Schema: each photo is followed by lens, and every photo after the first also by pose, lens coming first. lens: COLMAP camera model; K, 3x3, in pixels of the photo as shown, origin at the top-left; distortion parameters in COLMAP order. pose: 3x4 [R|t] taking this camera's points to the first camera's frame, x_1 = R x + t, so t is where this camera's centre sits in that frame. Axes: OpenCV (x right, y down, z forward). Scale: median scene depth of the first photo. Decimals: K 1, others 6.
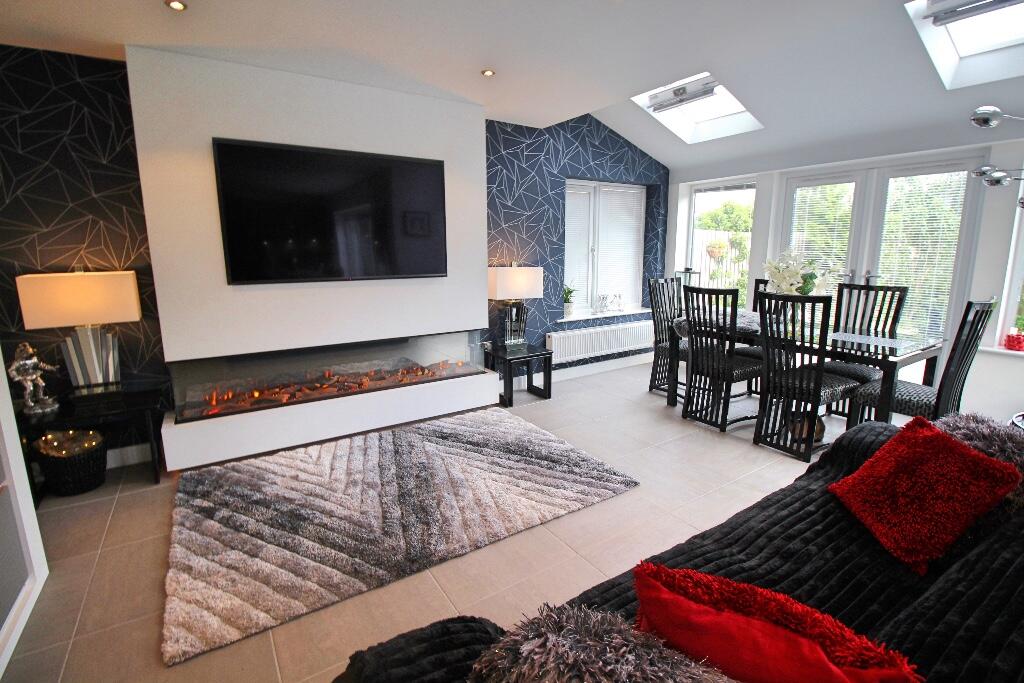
lens RADIAL K [[470.0, 0, 512.6], [0, 470.0, 334.9], [0, 0, 1]] dist [-0.006981, -0.001130]
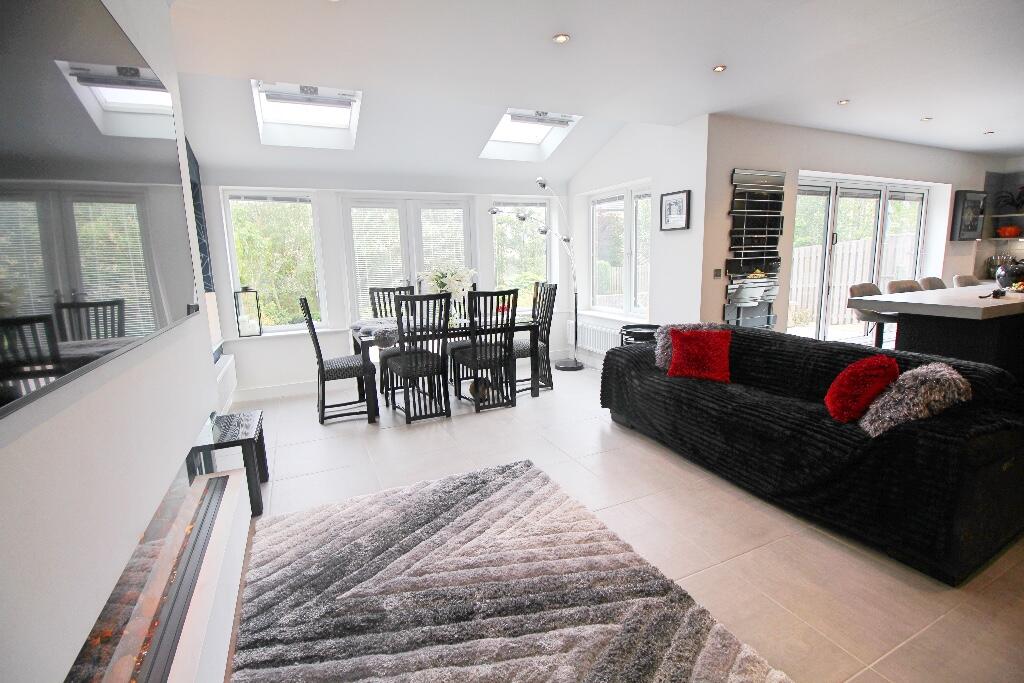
lens RADIAL K [[474.9, 0, 512.0], [0, 474.9, 341.5], [0, 0, 1]] dist [-0.002431, -0.000250]
pose [[0.157997, -0.184316, 0.970085, -0.698637], [0.199962, 0.968042, 0.151360, -0.132379], [-0.966981, 0.170066, 0.189804, 0.654339]]
